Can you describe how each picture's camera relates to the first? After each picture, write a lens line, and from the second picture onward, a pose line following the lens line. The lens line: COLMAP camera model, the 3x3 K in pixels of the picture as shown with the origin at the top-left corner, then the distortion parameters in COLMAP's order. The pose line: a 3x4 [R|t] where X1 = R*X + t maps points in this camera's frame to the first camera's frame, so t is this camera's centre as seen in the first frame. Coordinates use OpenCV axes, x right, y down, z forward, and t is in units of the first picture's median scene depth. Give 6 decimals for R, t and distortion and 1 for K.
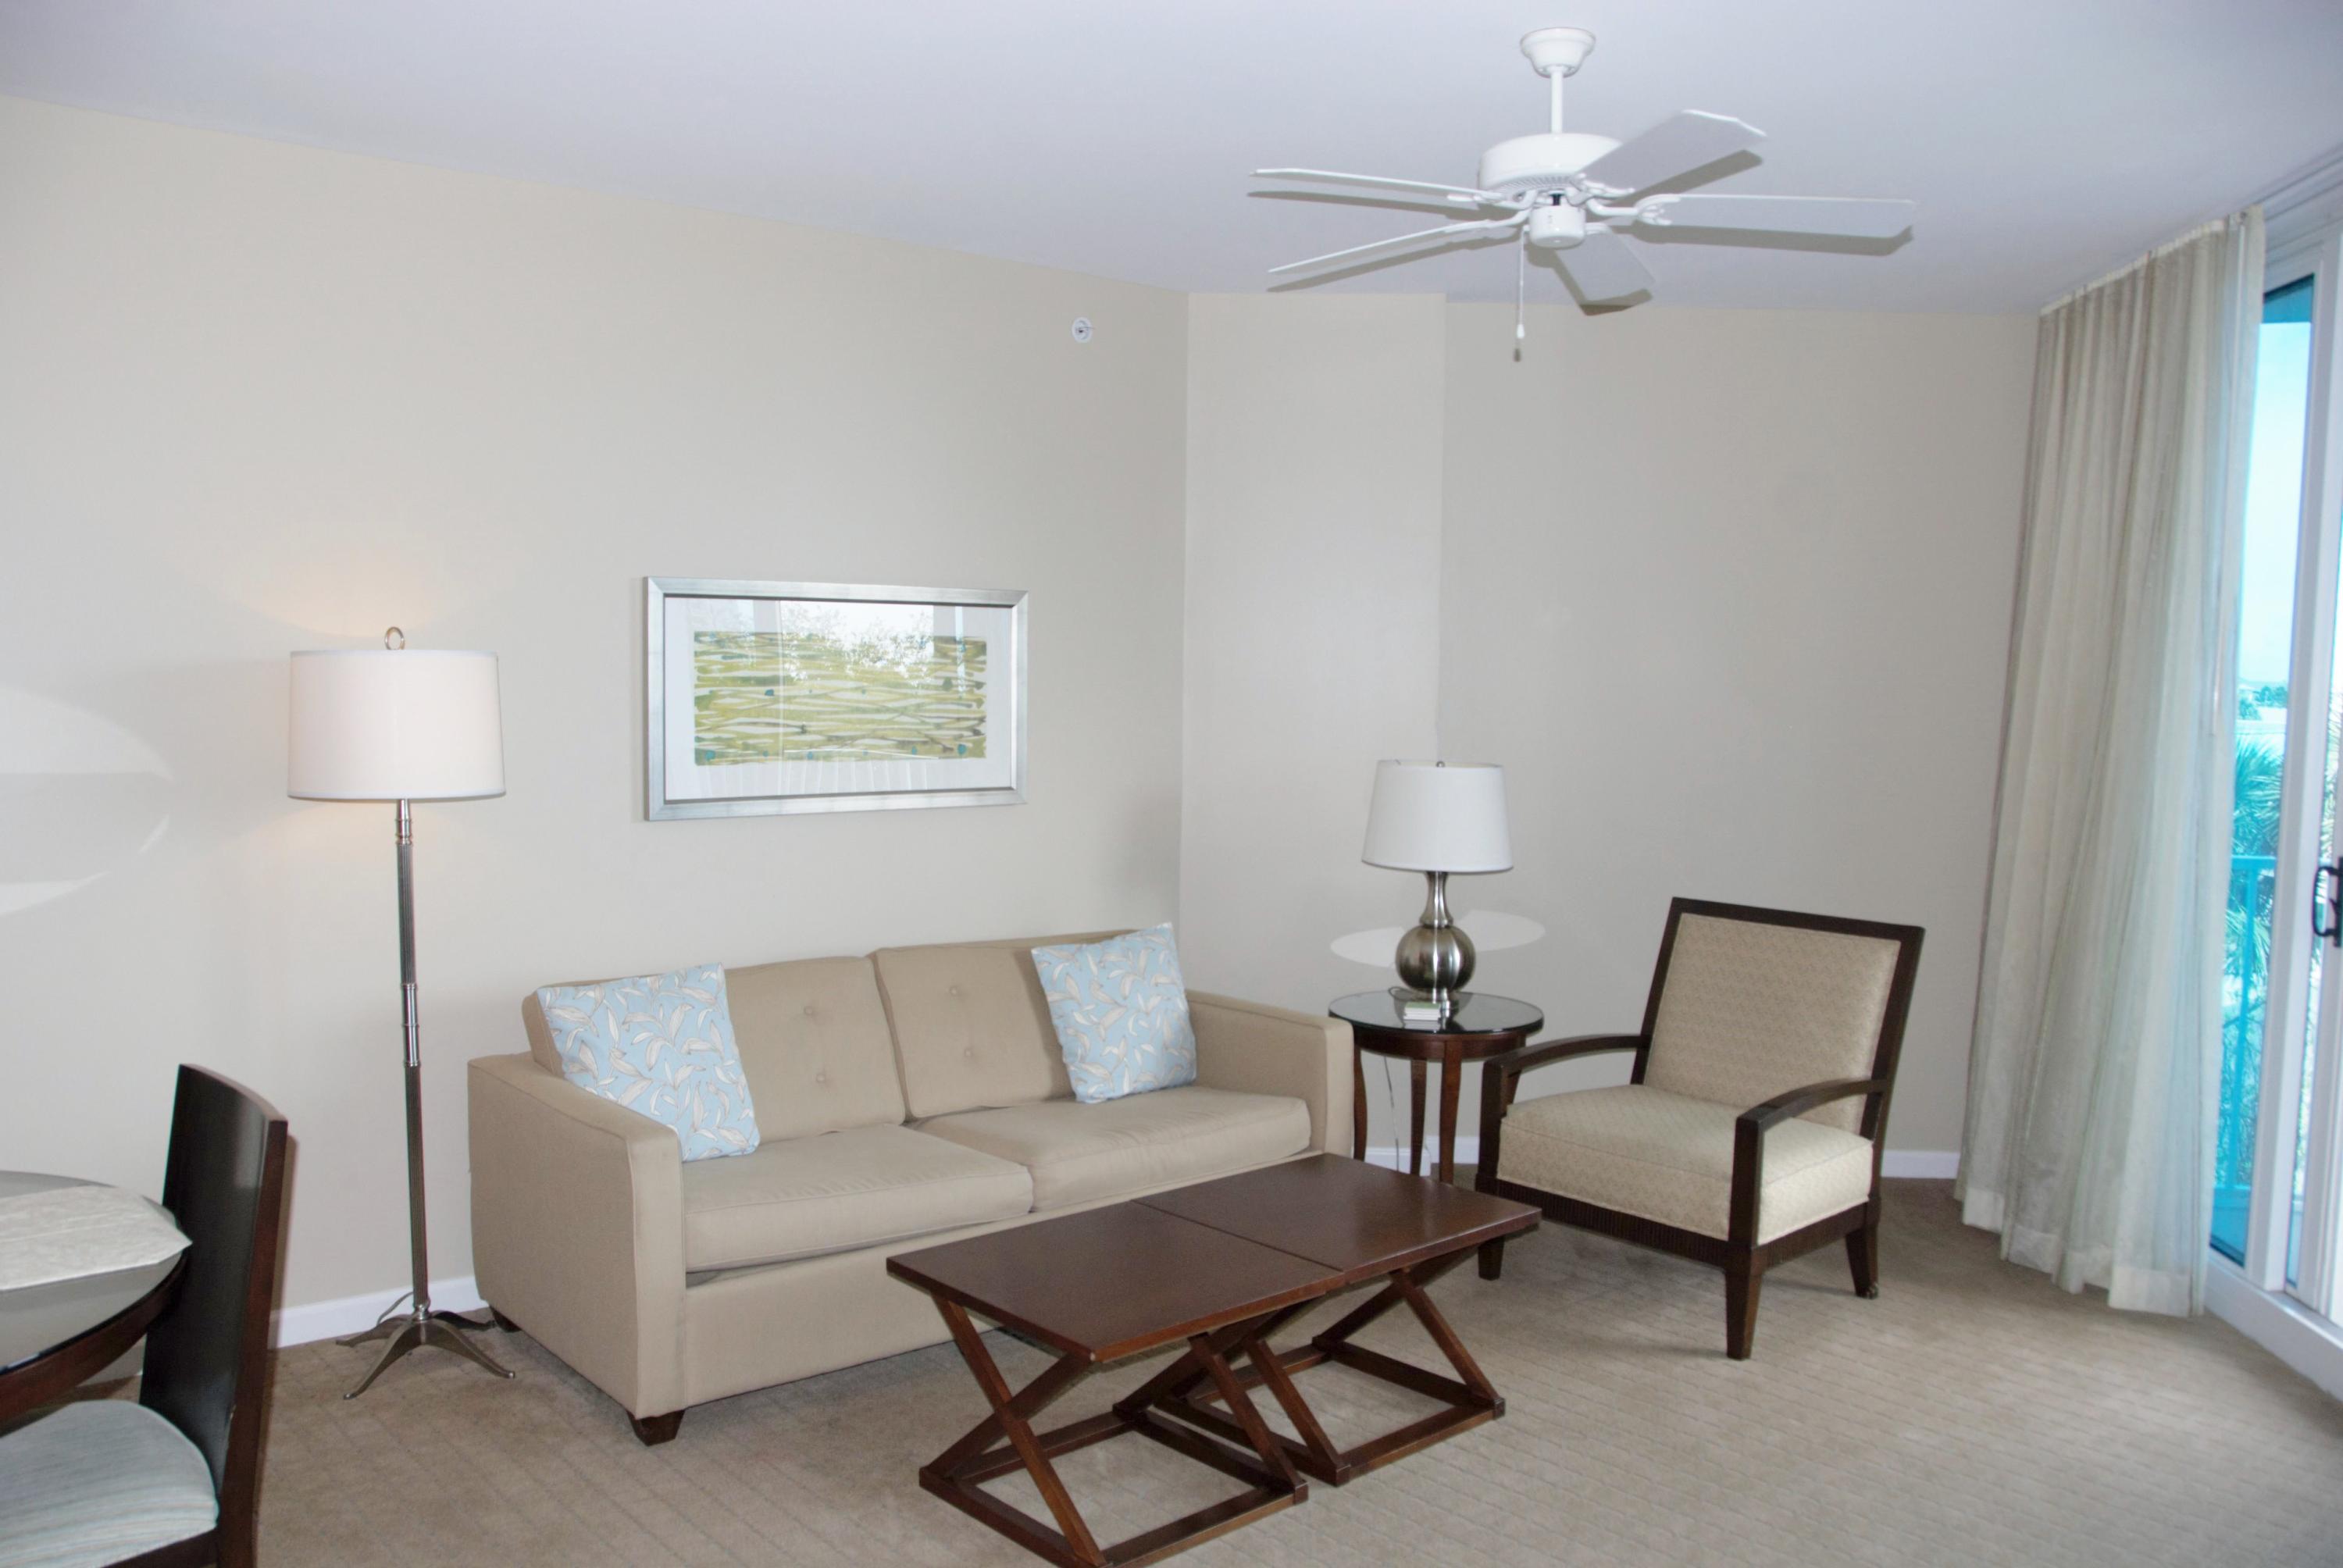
lens RADIAL K [[1883.5, 0, 1177.6], [0, 1883.5, 804.2], [0, 0, 1]] dist [-0.084827, 0.033695]
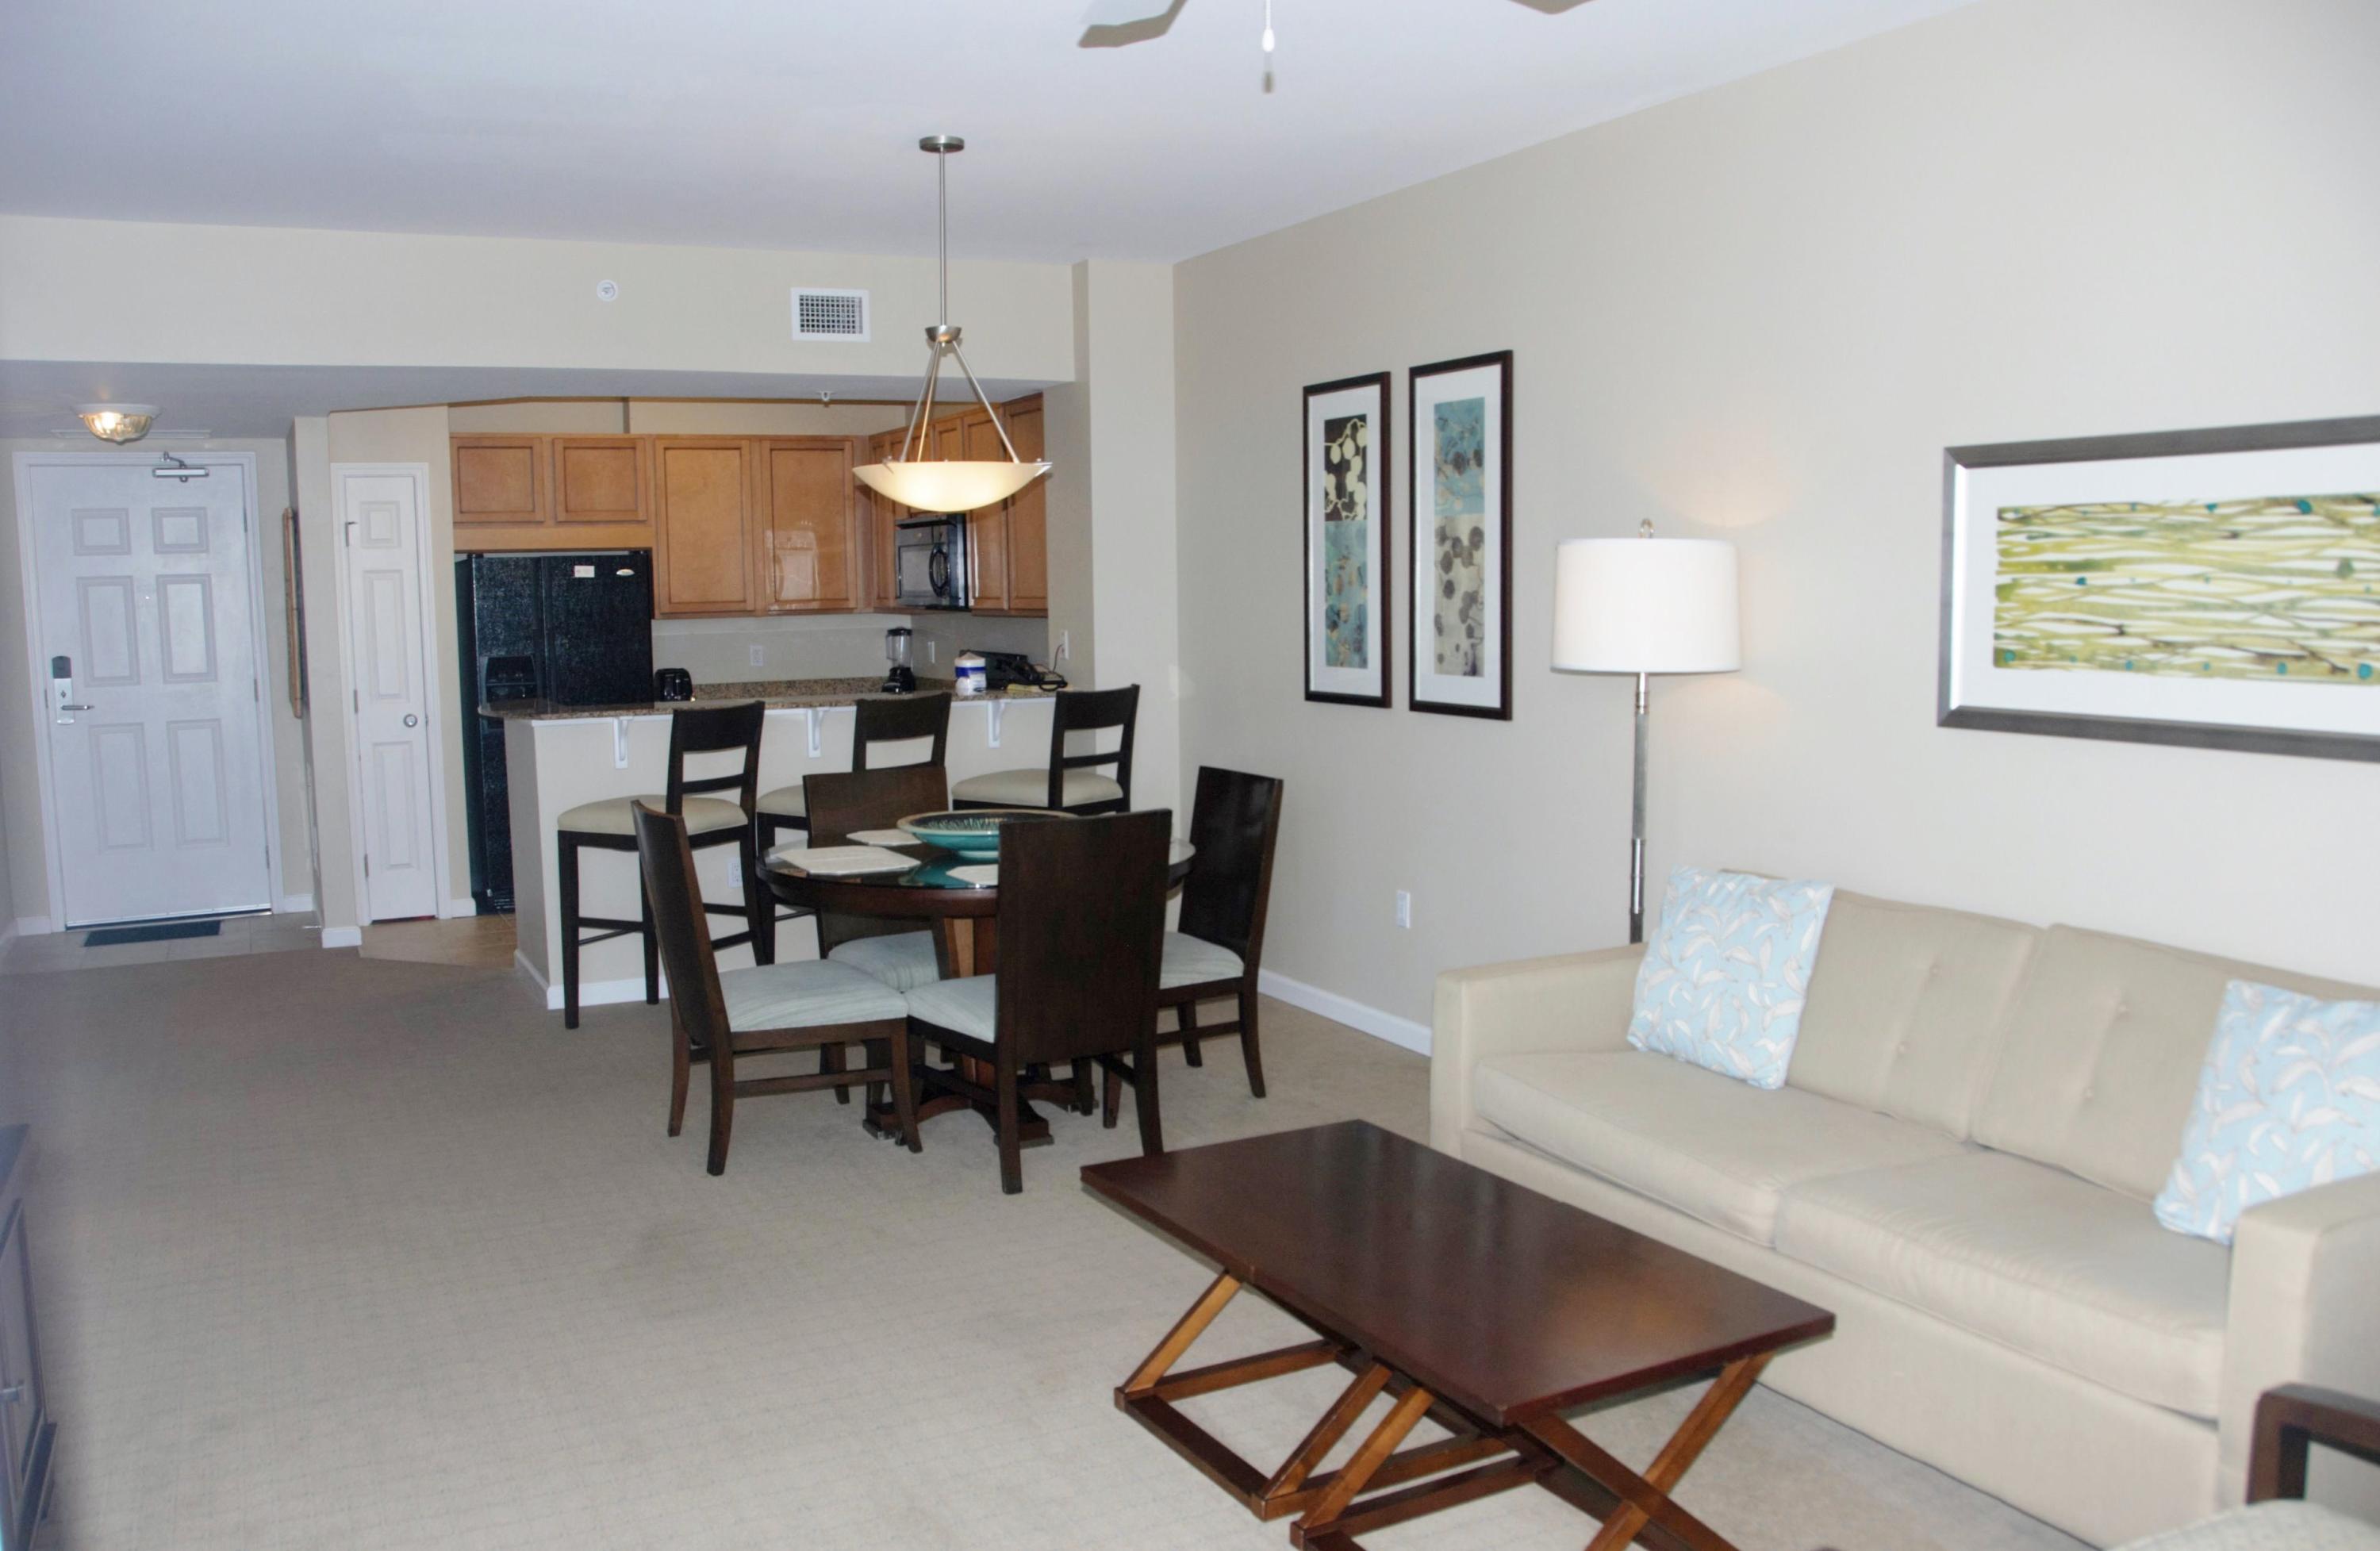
lens RADIAL K [[1876.4, 0, 1167.7], [0, 1876.4, 781.5], [0, 0, 1]] dist [-0.068222, 0.016367]
pose [[-0.216112, 0.099502, -0.971285, 0.613247], [-0.059680, 0.991587, 0.114861, -0.041666], [0.974543, 0.082789, -0.208355, 0.786227]]
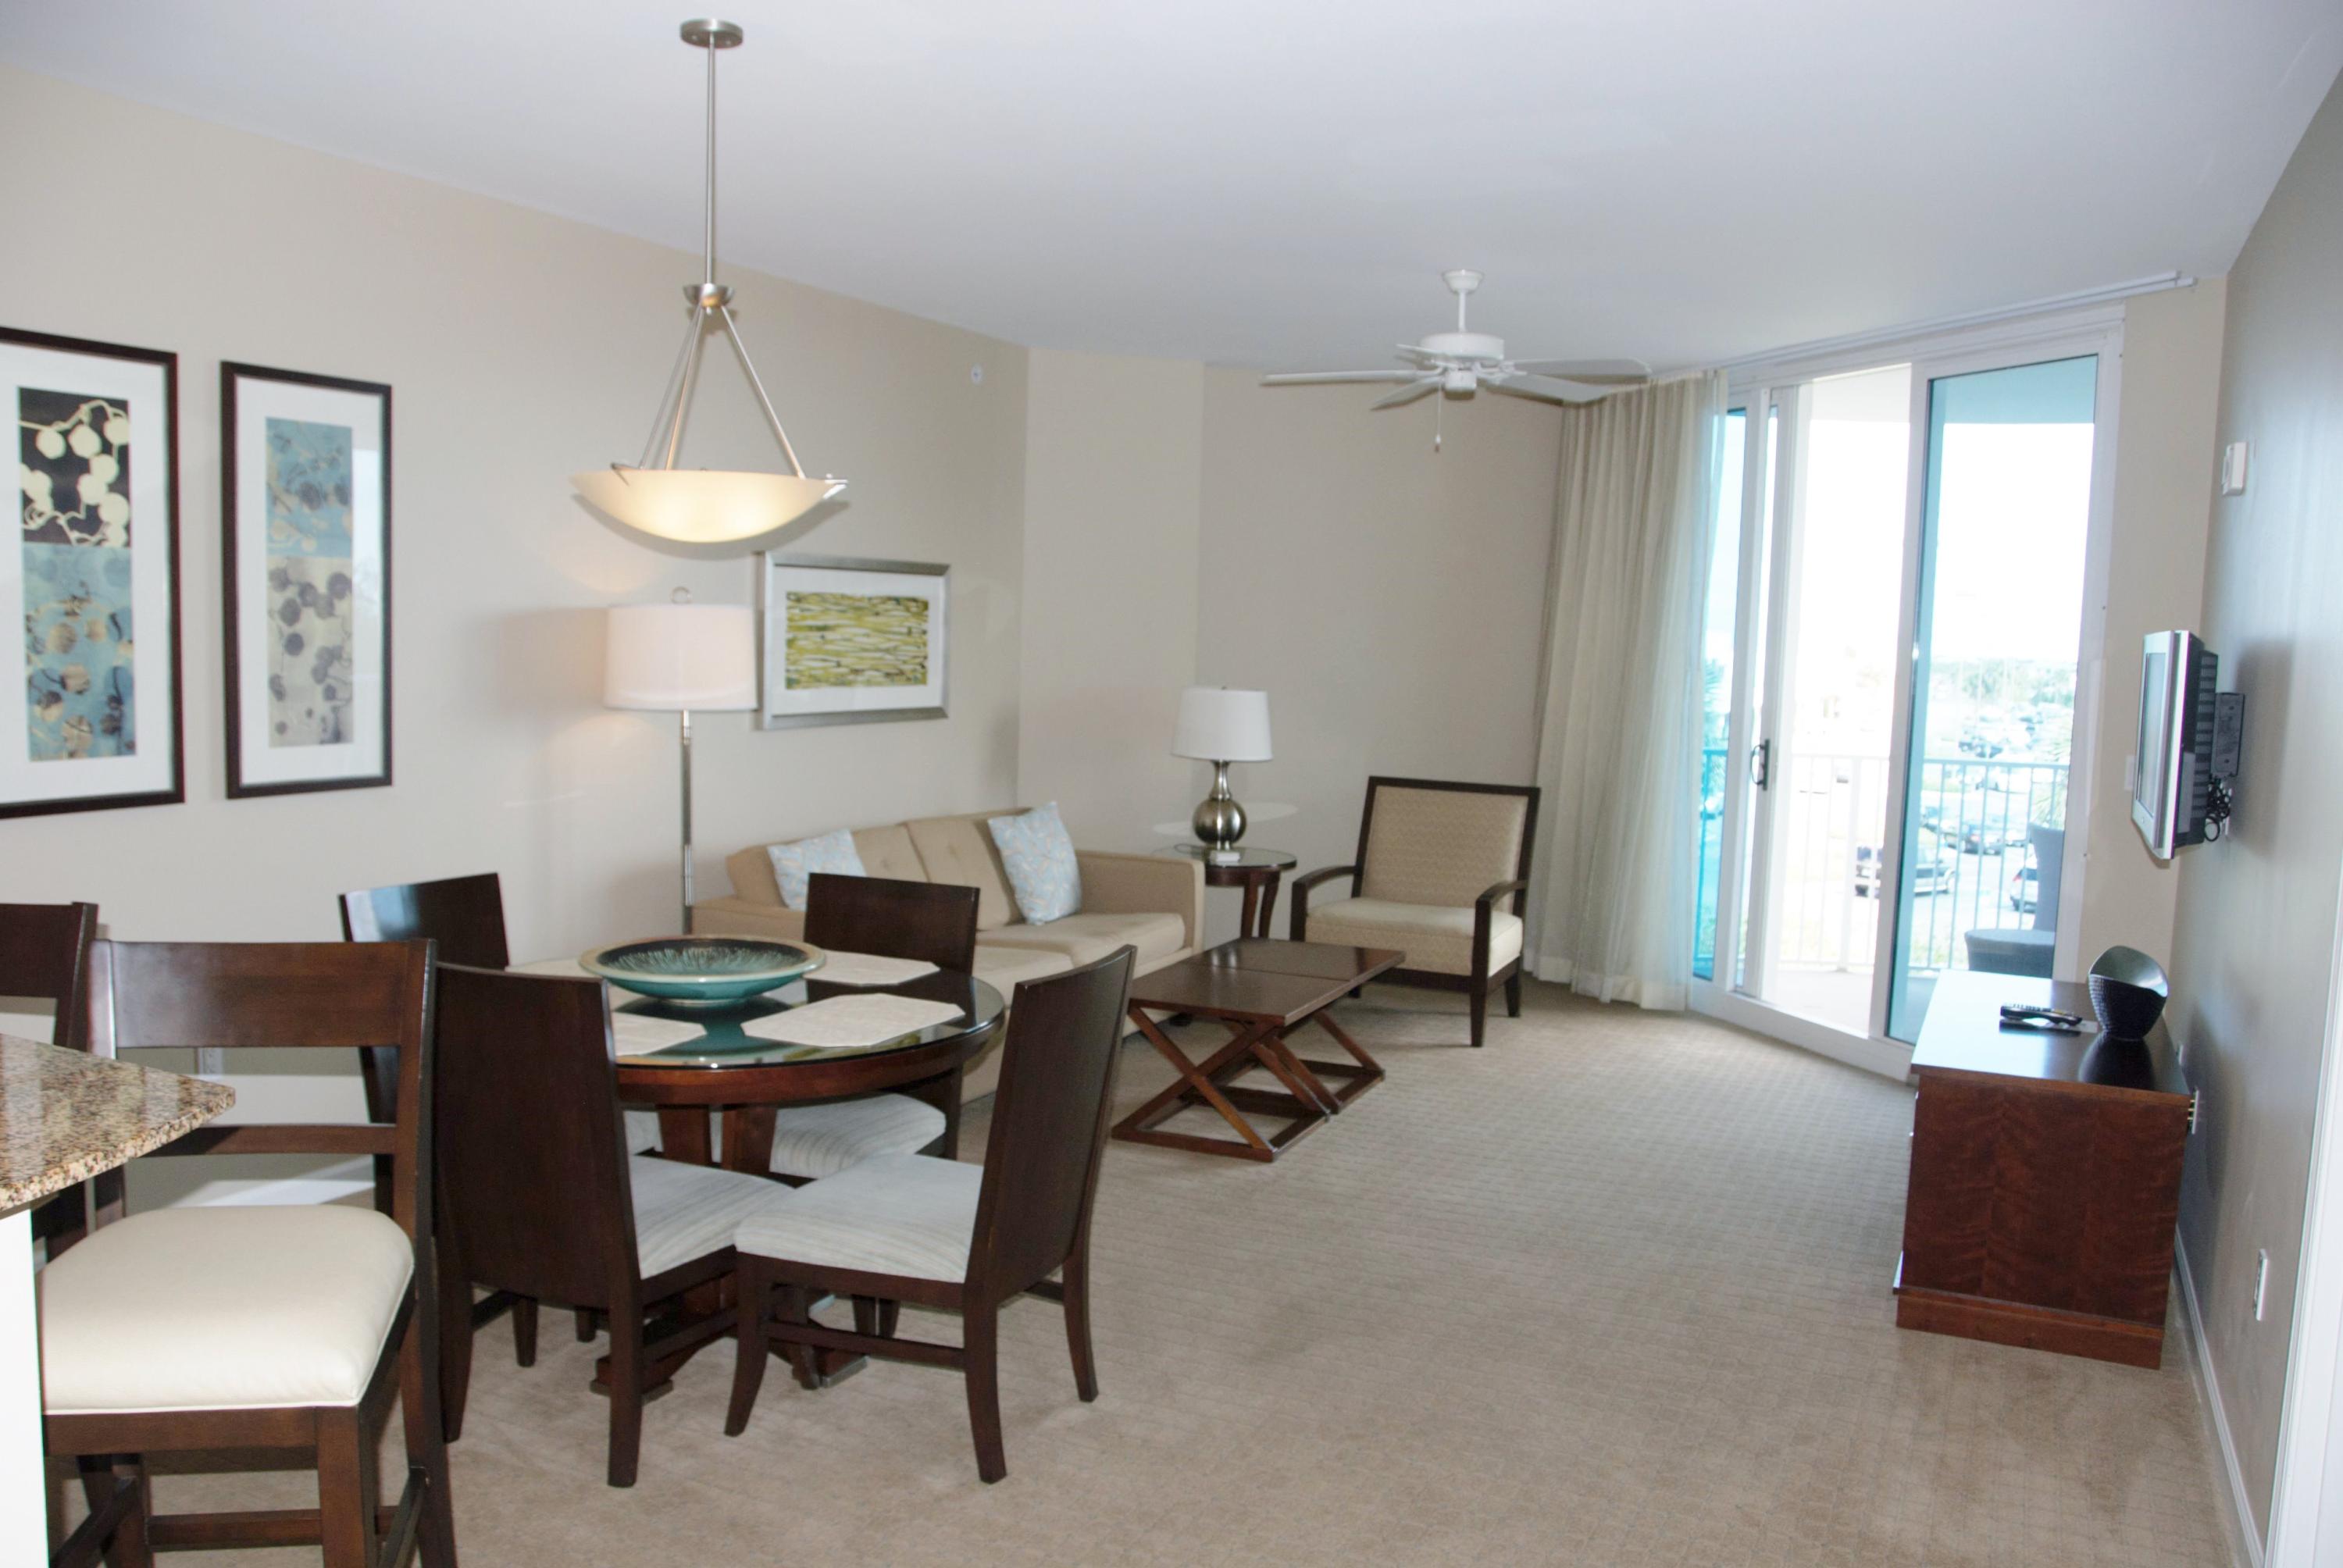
lens RADIAL K [[1883.5, 0, 1150.0], [0, 1883.5, 765.4], [0, 0, 1]] dist [-0.084827, 0.033695]
pose [[0.914253, -0.017027, 0.404786, -0.550189], [0.012032, 0.999817, 0.014883, 0.016917], [-0.404966, -0.008736, 0.914290, -0.351439]]
